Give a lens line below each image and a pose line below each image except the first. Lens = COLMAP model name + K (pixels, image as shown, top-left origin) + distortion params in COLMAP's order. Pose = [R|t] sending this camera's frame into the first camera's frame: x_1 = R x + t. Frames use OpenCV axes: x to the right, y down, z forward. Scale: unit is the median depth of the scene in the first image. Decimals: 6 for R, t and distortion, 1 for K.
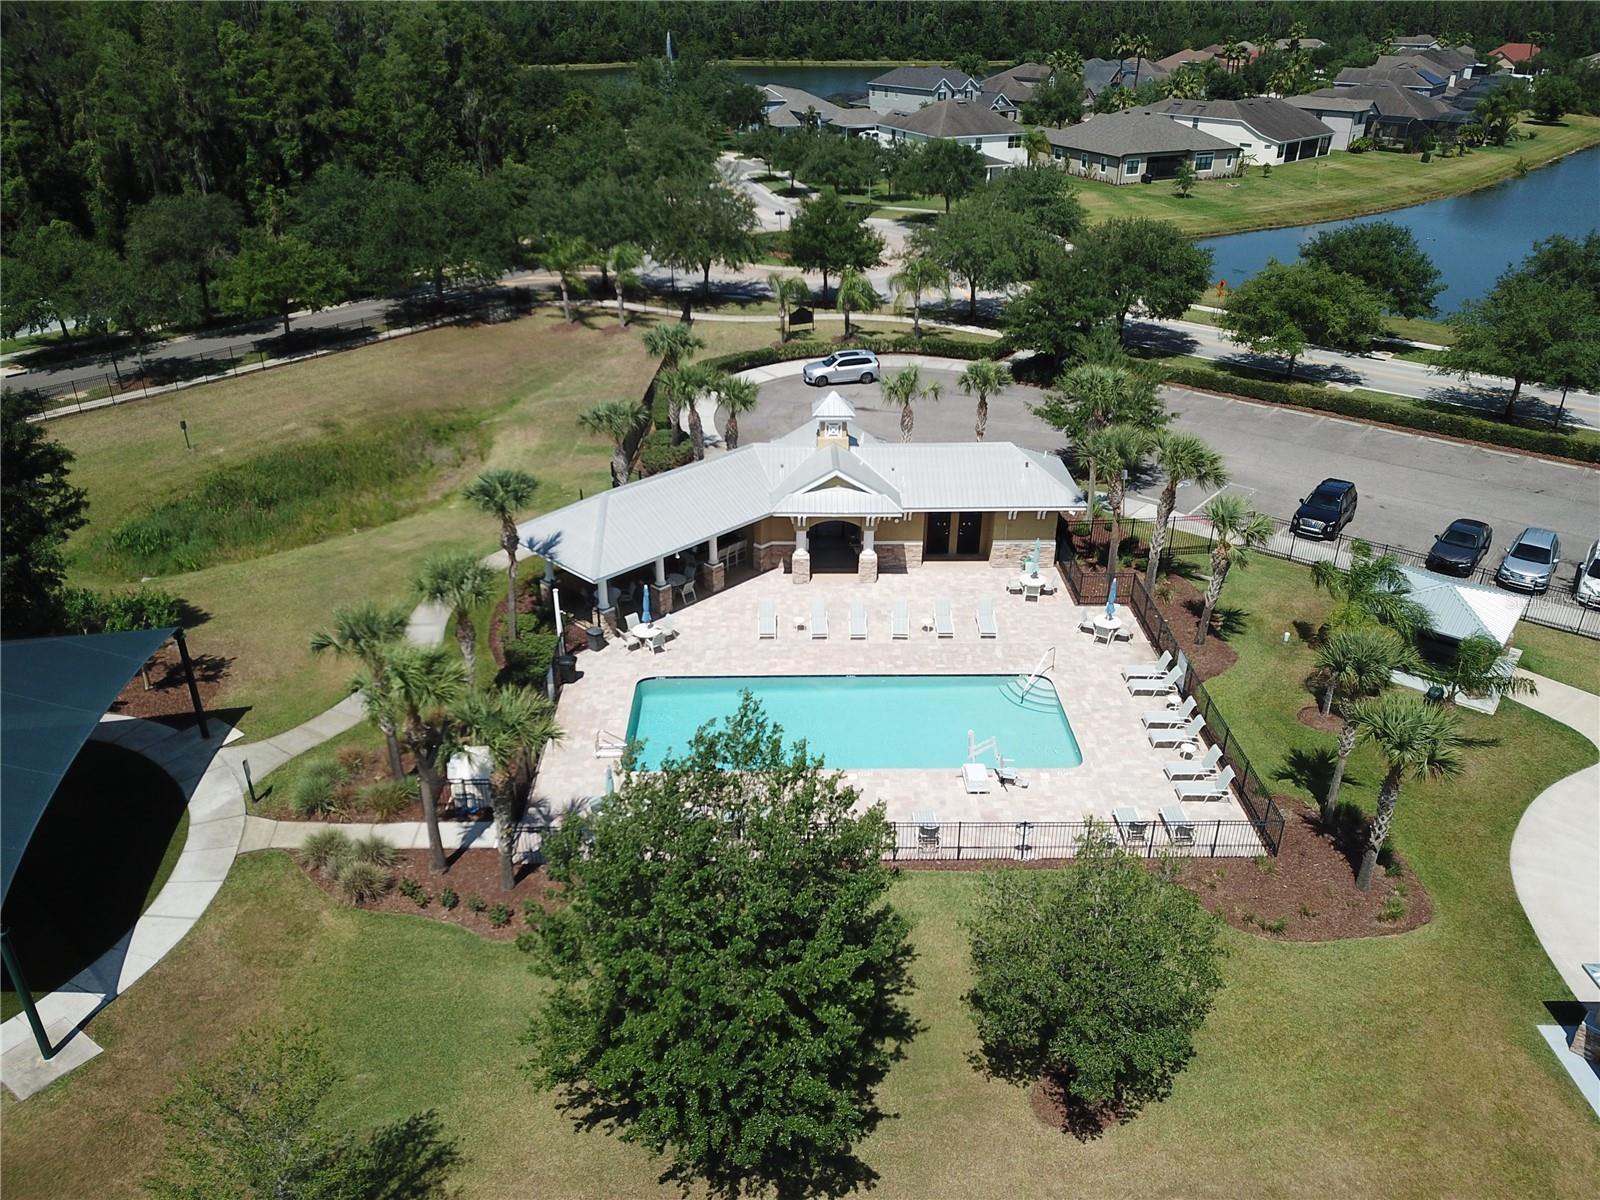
lens RADIAL K [[1180.7, 0, 800.0], [0, 1180.7, 600.0], [0, 0, 1]] dist [0.010153, -0.007973]
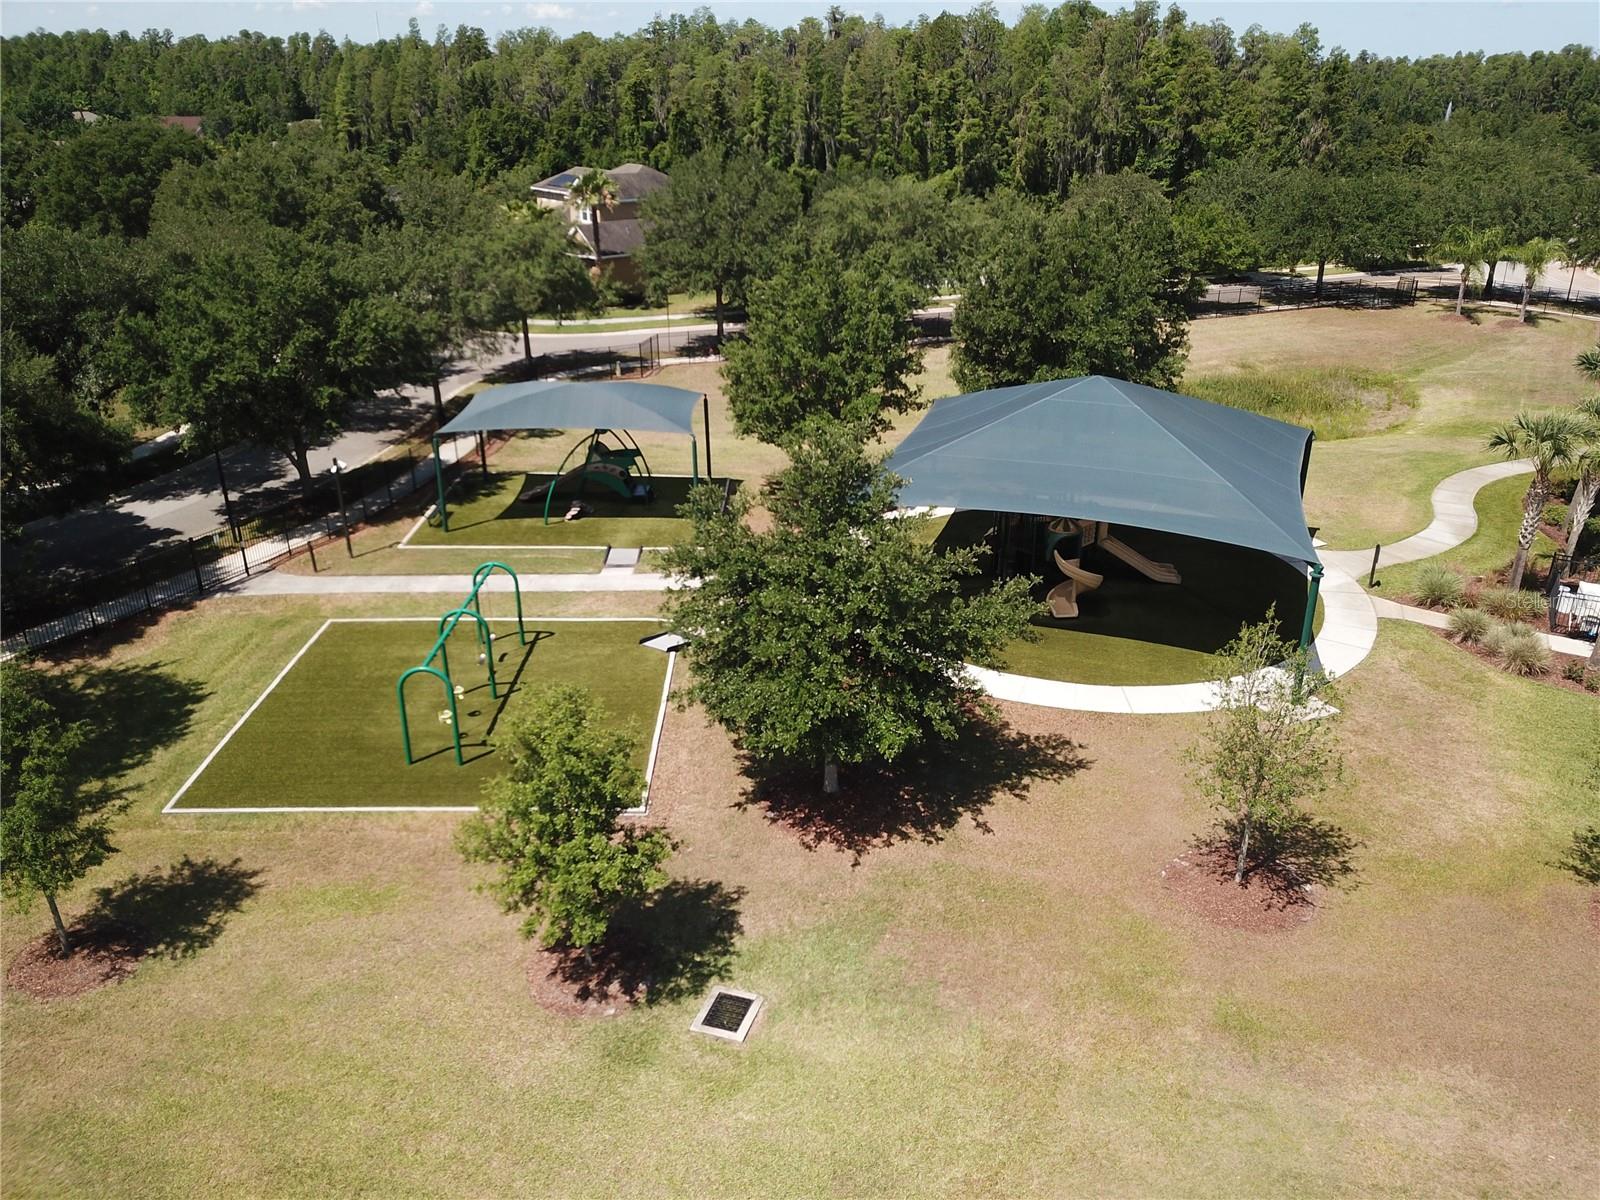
lens RADIAL K [[1180.7, 0, 800.0], [0, 1180.7, 600.0], [0, 0, 1]] dist [0.010153, -0.007973]
pose [[0.873894, 0.182703, -0.450475, -0.175537], [-0.217905, 0.975595, -0.027041, 0.133964], [0.434541, 0.121791, 0.892379, -0.080267]]
